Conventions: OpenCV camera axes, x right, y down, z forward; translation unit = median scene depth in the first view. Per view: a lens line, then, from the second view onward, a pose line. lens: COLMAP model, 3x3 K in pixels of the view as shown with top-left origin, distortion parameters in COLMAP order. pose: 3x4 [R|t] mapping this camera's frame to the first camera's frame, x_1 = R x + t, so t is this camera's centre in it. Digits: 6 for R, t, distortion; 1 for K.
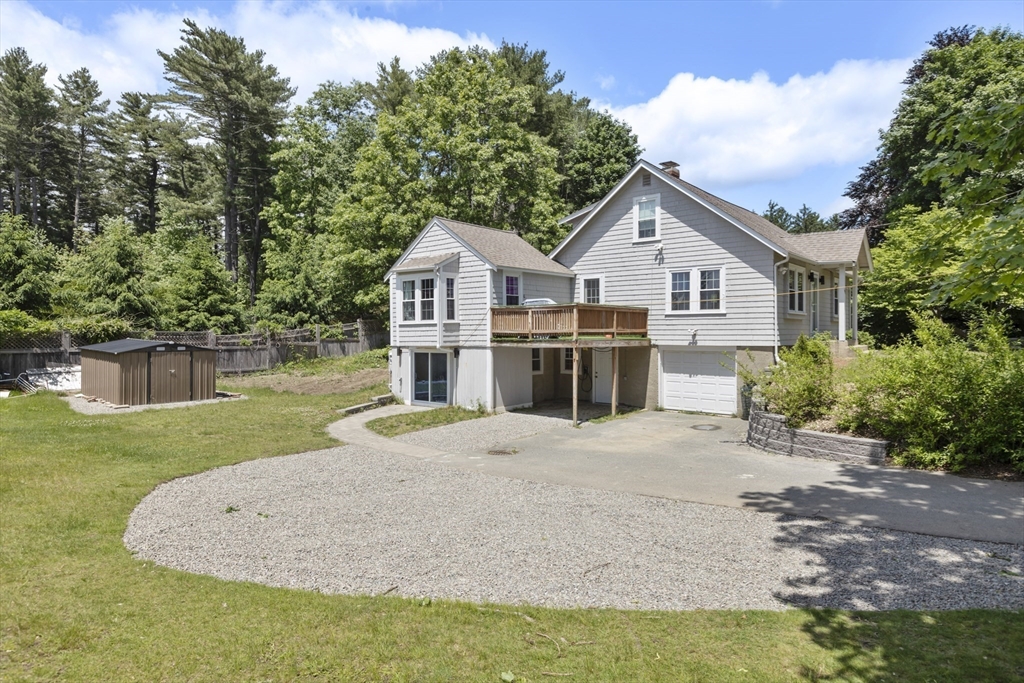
lens RADIAL K [[592.4, 0, 512.0], [0, 592.4, 341.5], [0, 0, 1]] dist [-0.000428, 0.000049]
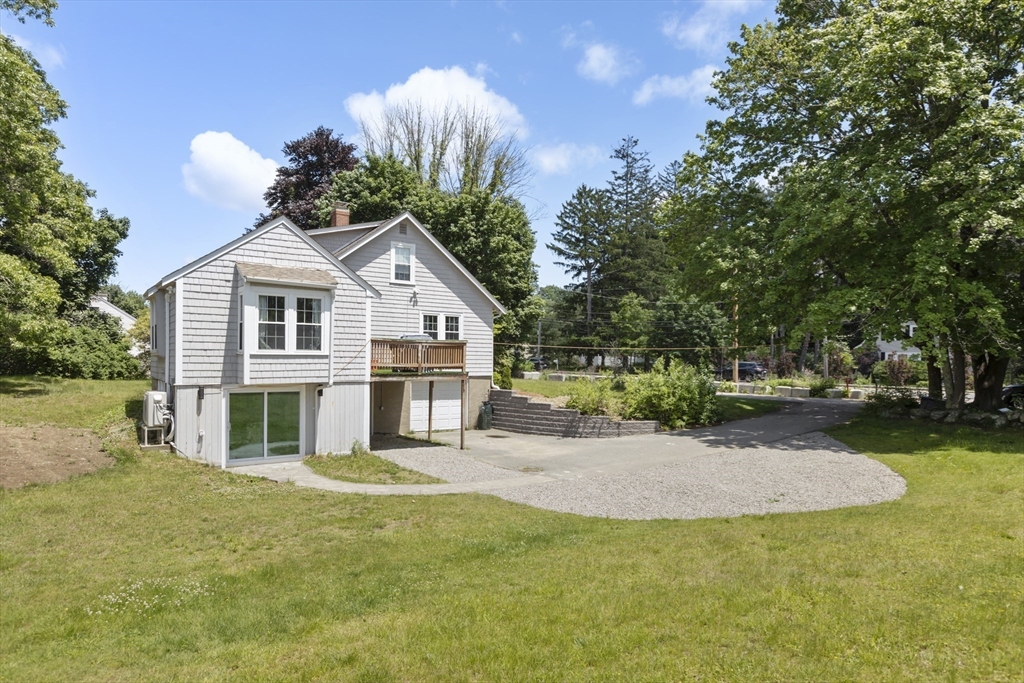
lens RADIAL K [[615.2, 0, 514.3], [0, 615.2, 365.7], [0, 0, 1]] dist [0.001235, 0.000091]
pose [[0.236780, -0.000994, 0.971563, -0.868571], [0.005297, 0.999986, -0.000268, -0.013698], [-0.971549, 0.005209, 0.236782, 0.535392]]
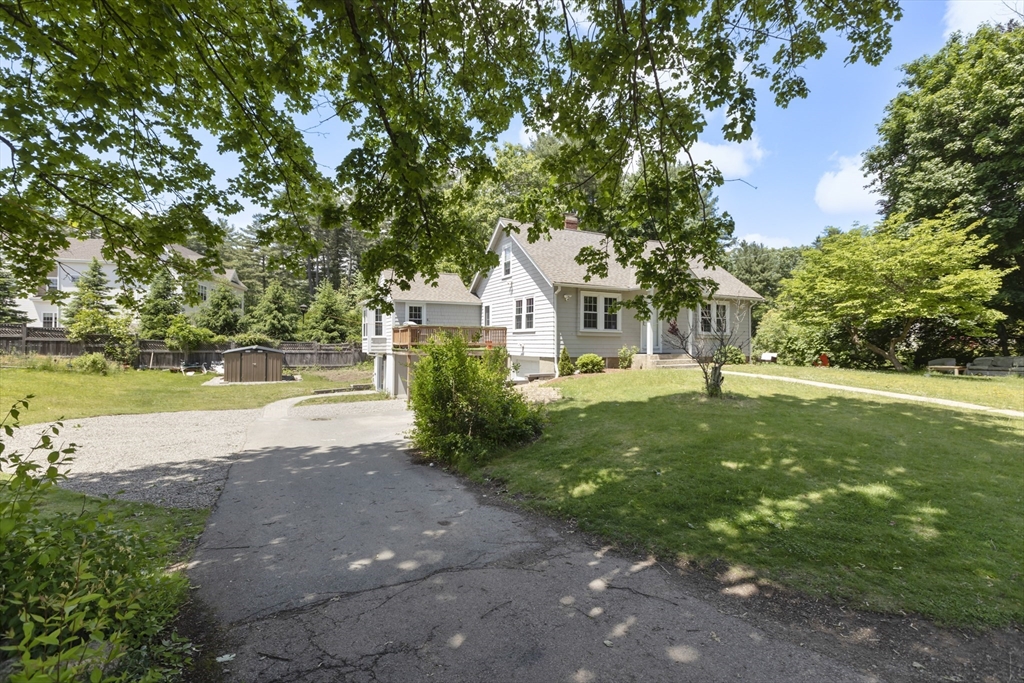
lens RADIAL K [[457.7, 0, 509.6], [0, 457.7, 340.6], [0, 0, 1]] dist [-0.000153, -0.000242]
pose [[0.912016, 0.006063, -0.410110, 0.676835], [-0.013835, 0.999776, -0.015988, -0.009702], [0.409921, 0.020255, 0.911896, 0.056096]]
